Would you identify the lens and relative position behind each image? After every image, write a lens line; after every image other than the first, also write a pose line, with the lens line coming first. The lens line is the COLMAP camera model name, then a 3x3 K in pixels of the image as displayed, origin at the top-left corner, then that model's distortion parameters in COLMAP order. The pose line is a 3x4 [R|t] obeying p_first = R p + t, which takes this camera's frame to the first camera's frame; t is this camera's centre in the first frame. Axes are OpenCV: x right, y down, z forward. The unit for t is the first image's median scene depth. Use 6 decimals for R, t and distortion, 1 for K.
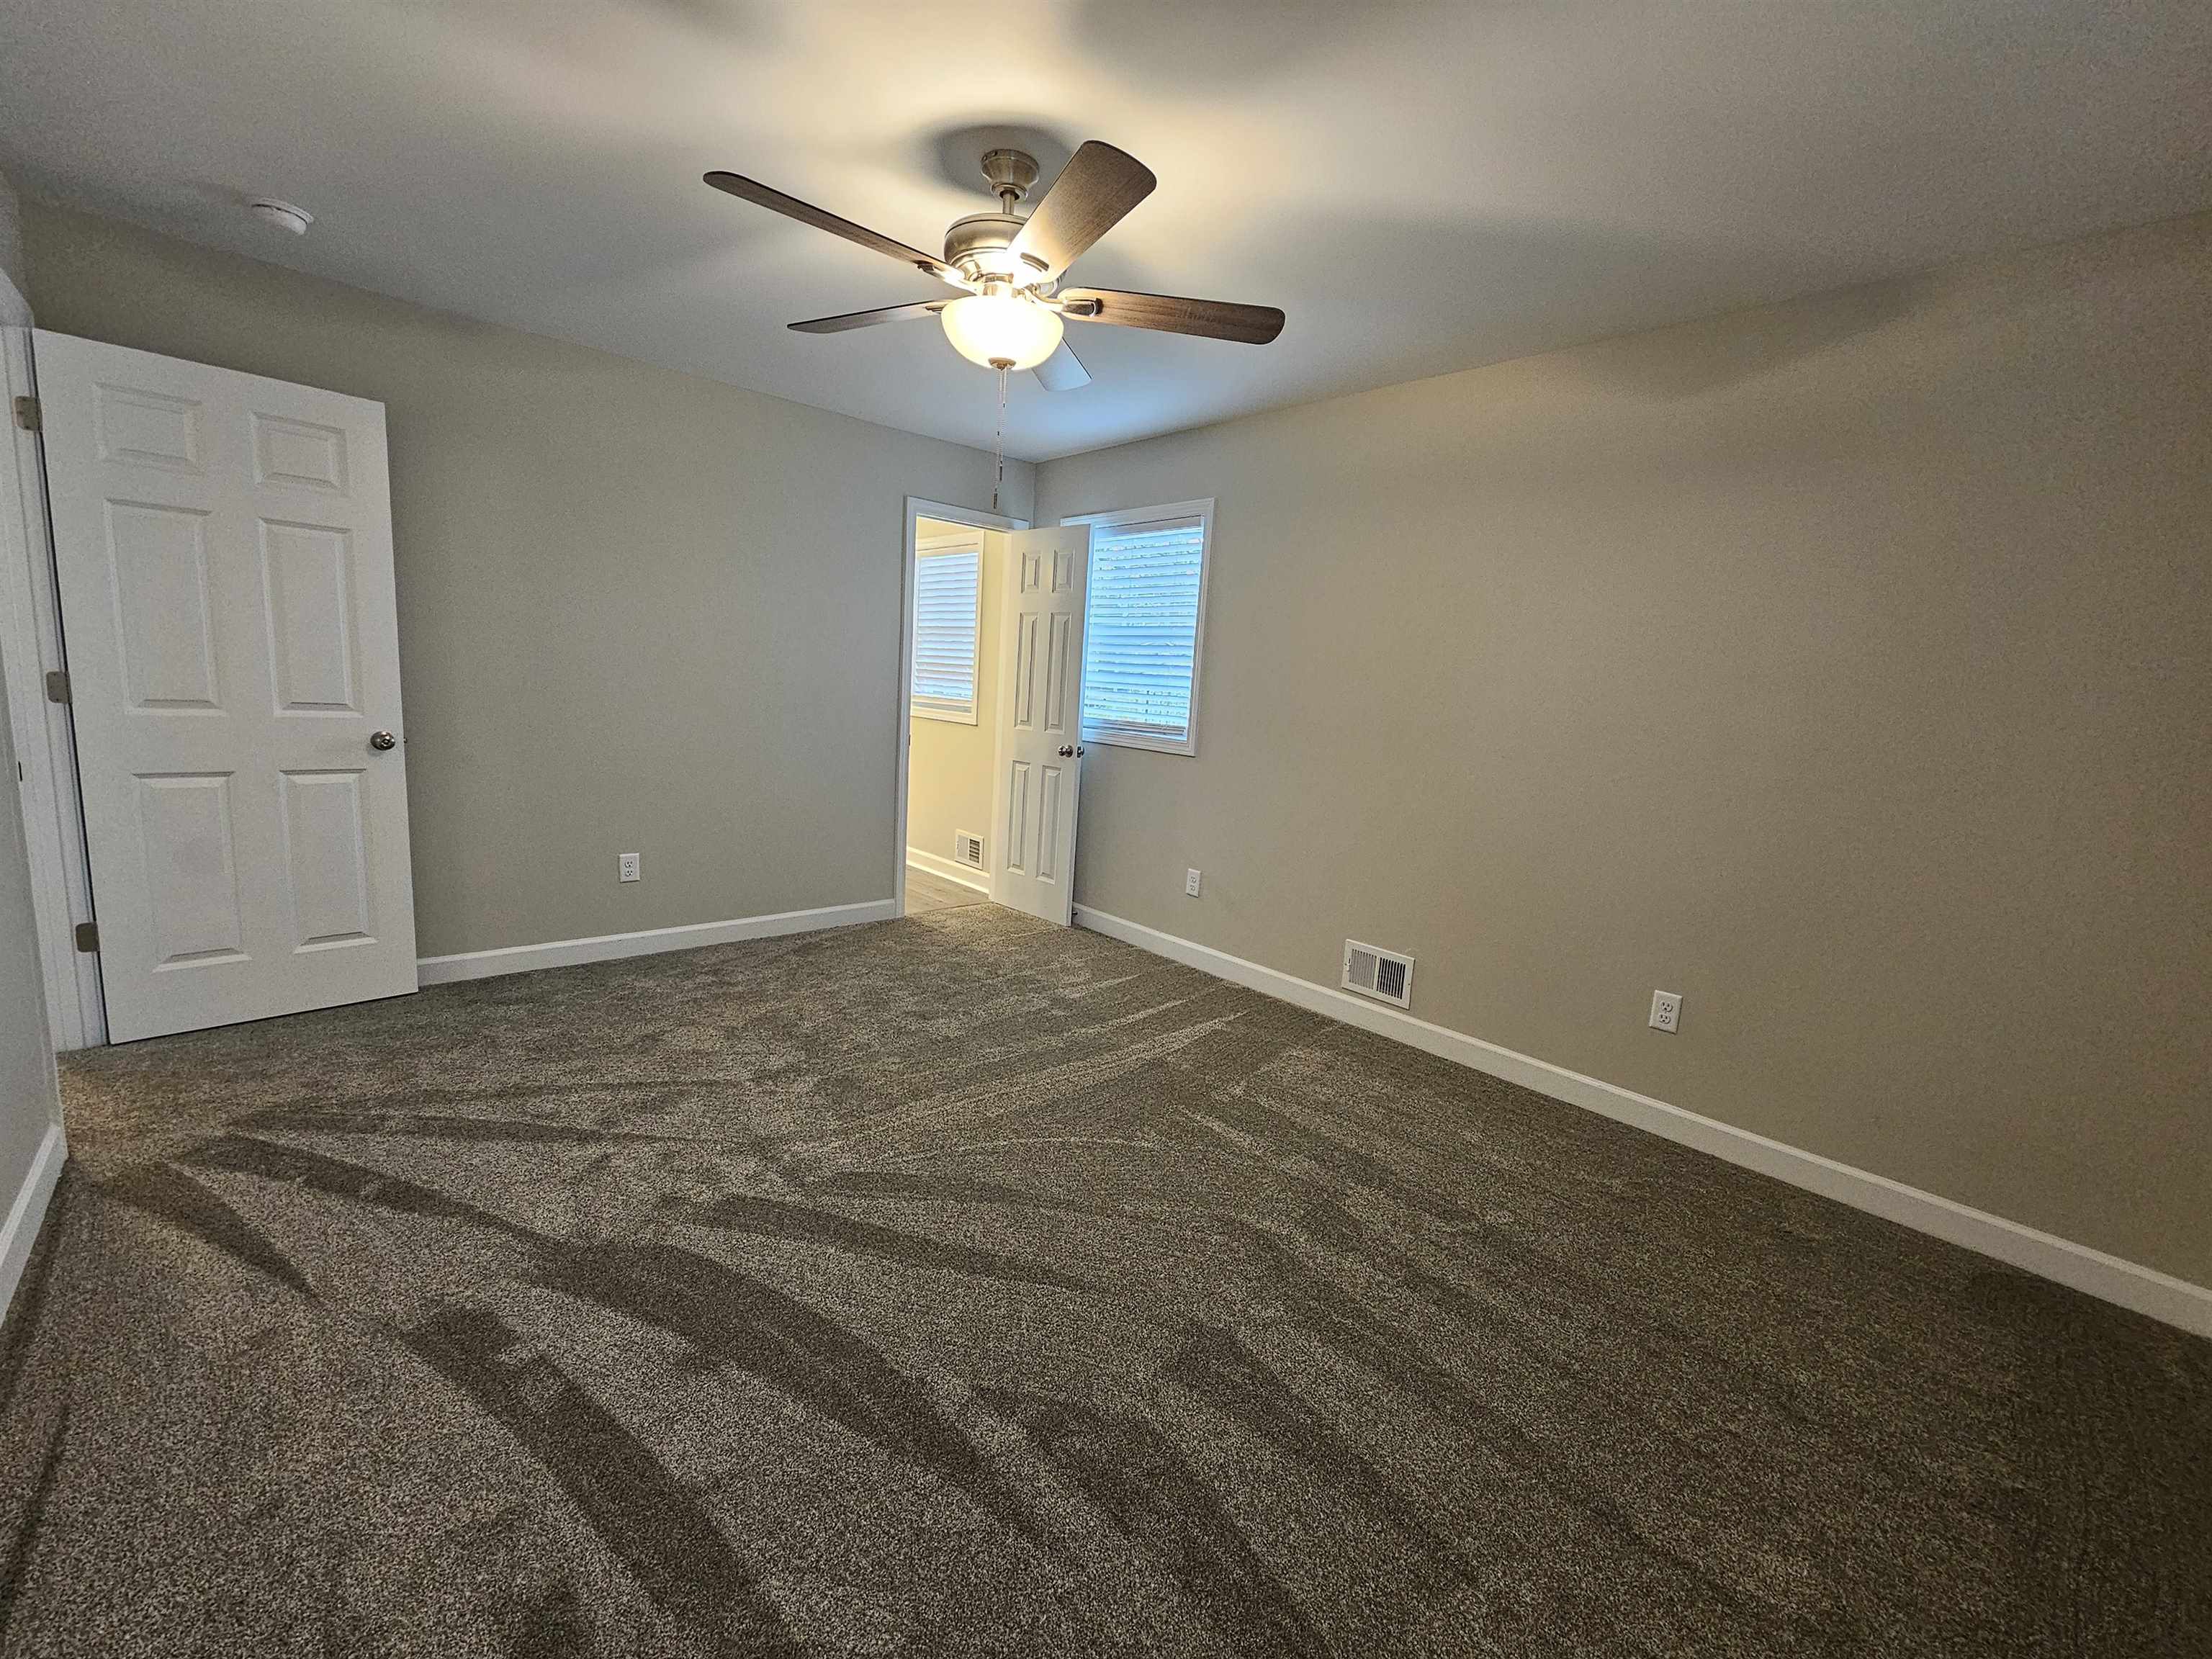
lens RADIAL K [[902.6, 0, 1123.5], [0, 902.6, 826.3], [0, 0, 1]] dist [-0.000580, 0.000566]
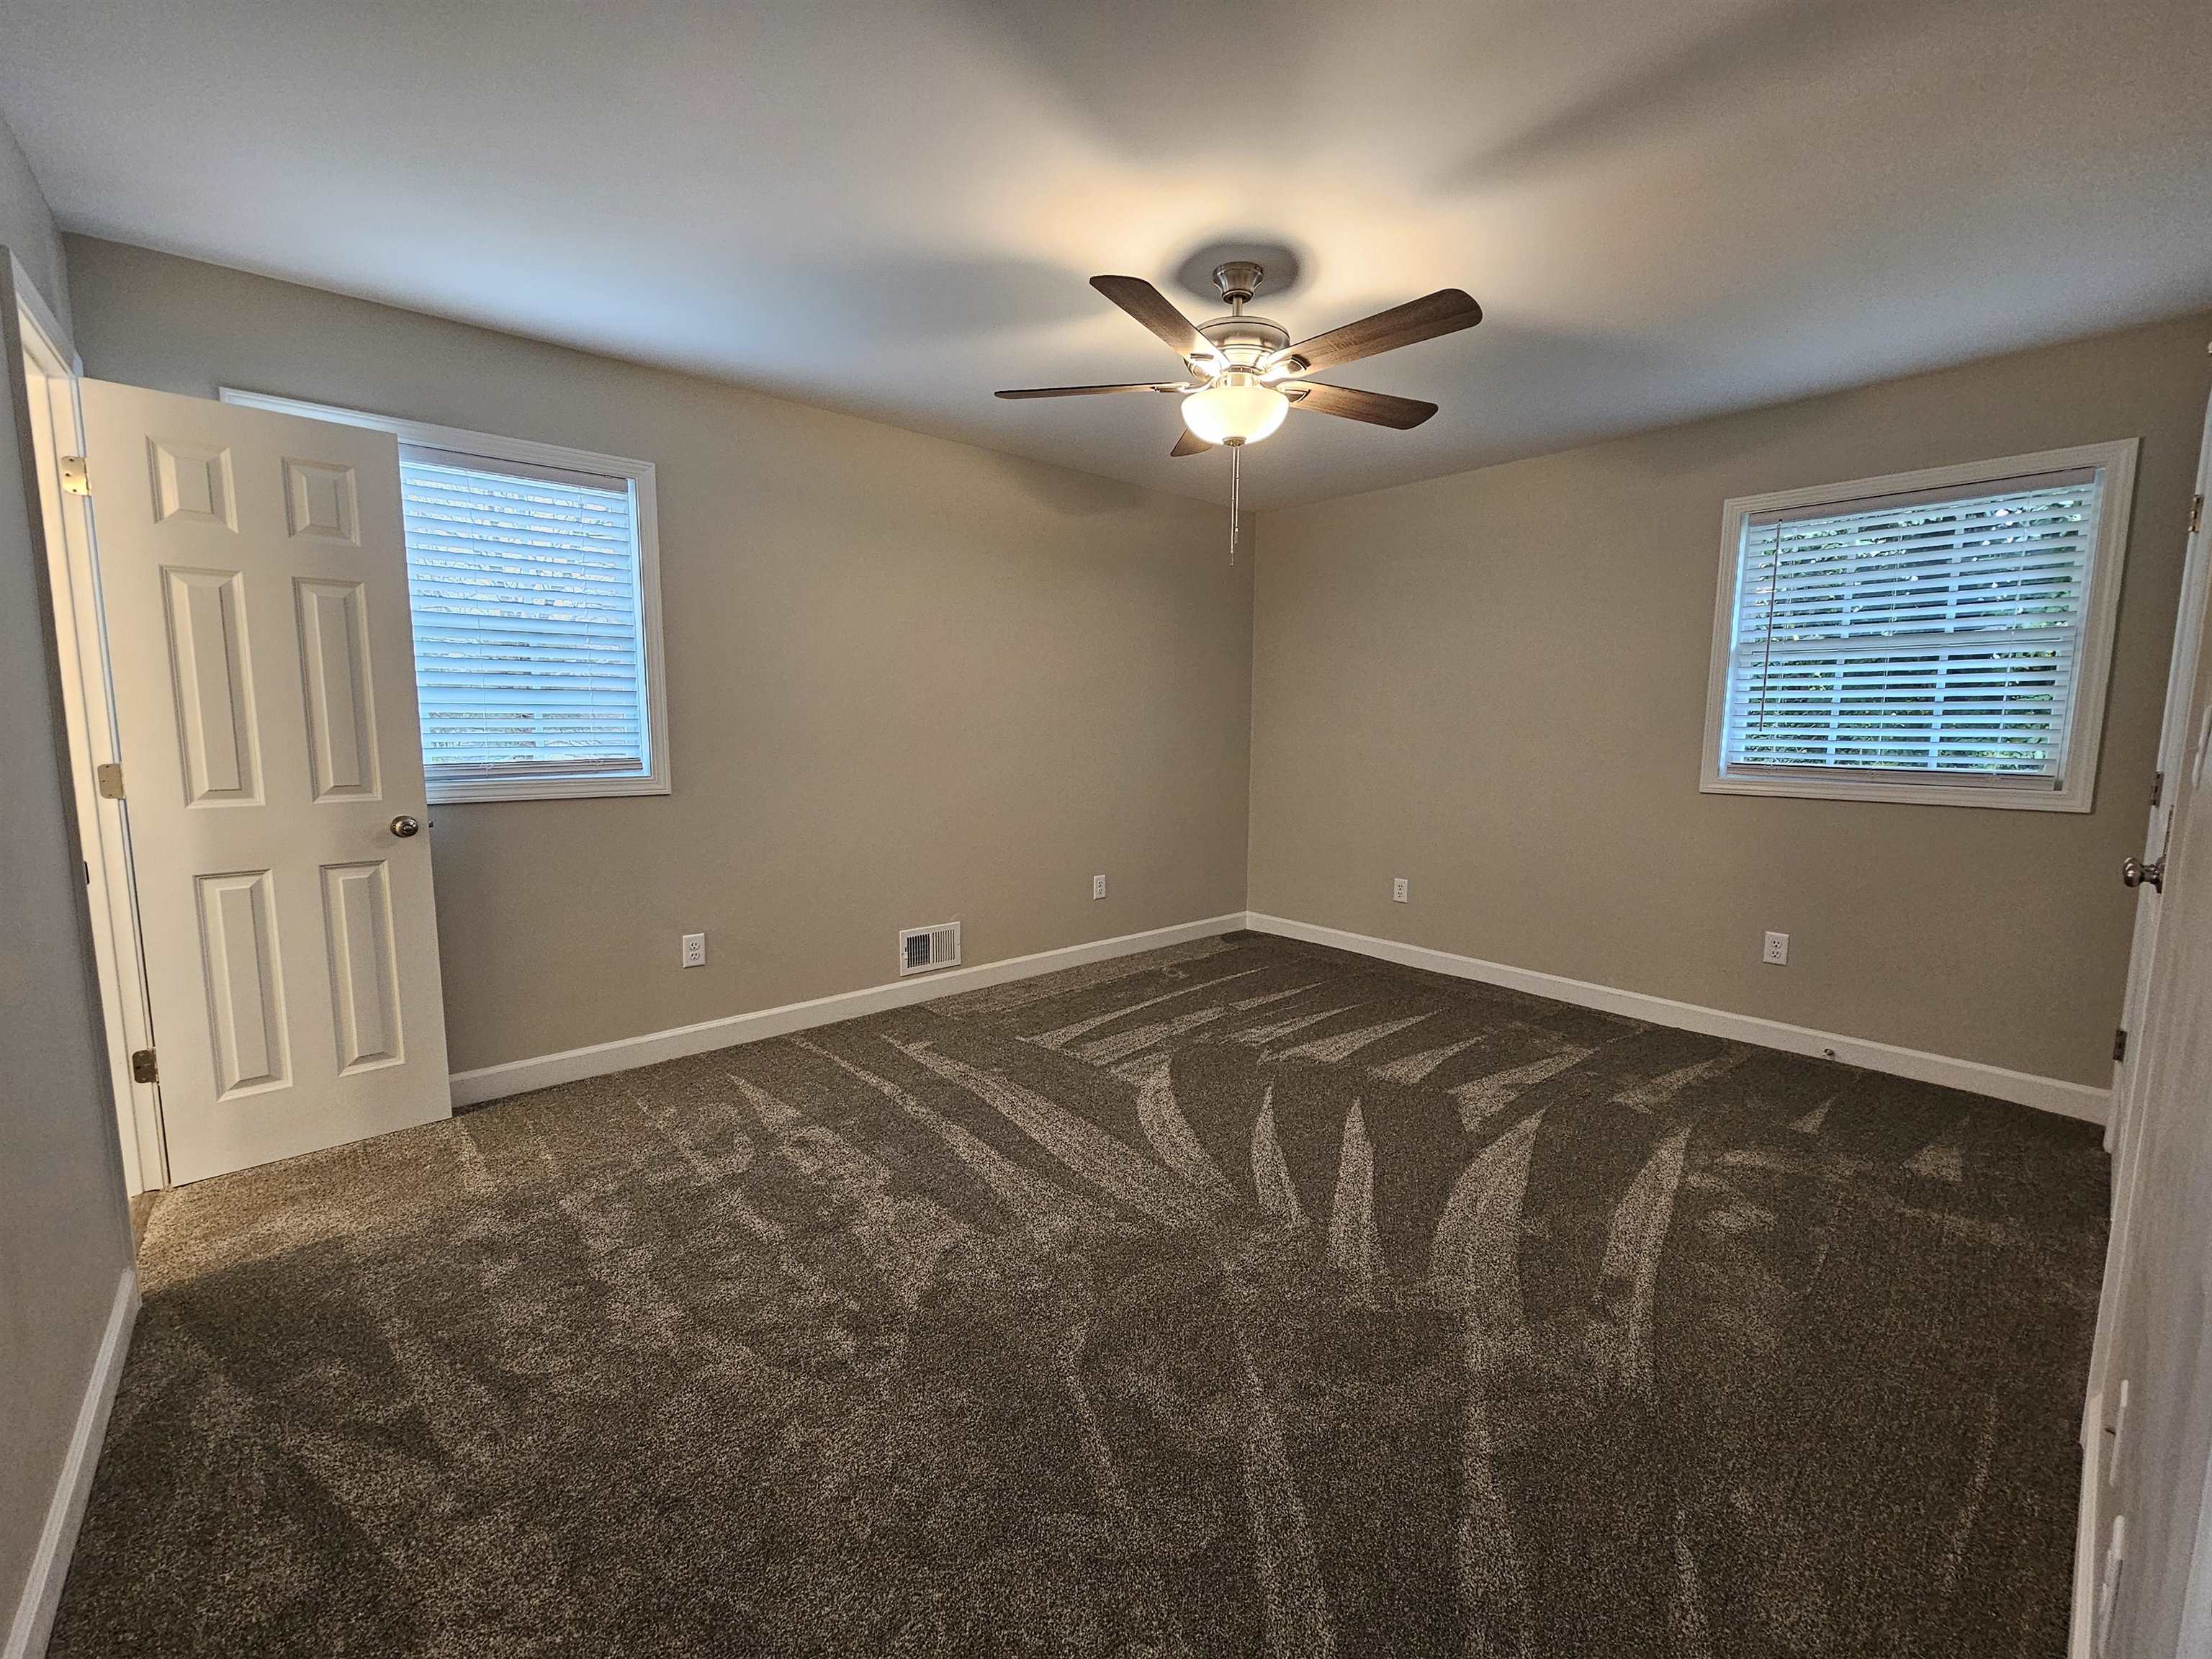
lens RADIAL K [[902.6, 0, 1123.5], [0, 902.6, 826.3], [0, 0, 1]] dist [-0.000580, 0.000566]
pose [[0.019004, -0.184636, 0.982623, -0.675960], [0.151757, 0.971946, 0.179694, -0.129482], [-0.988235, 0.145705, 0.046491, 0.573091]]
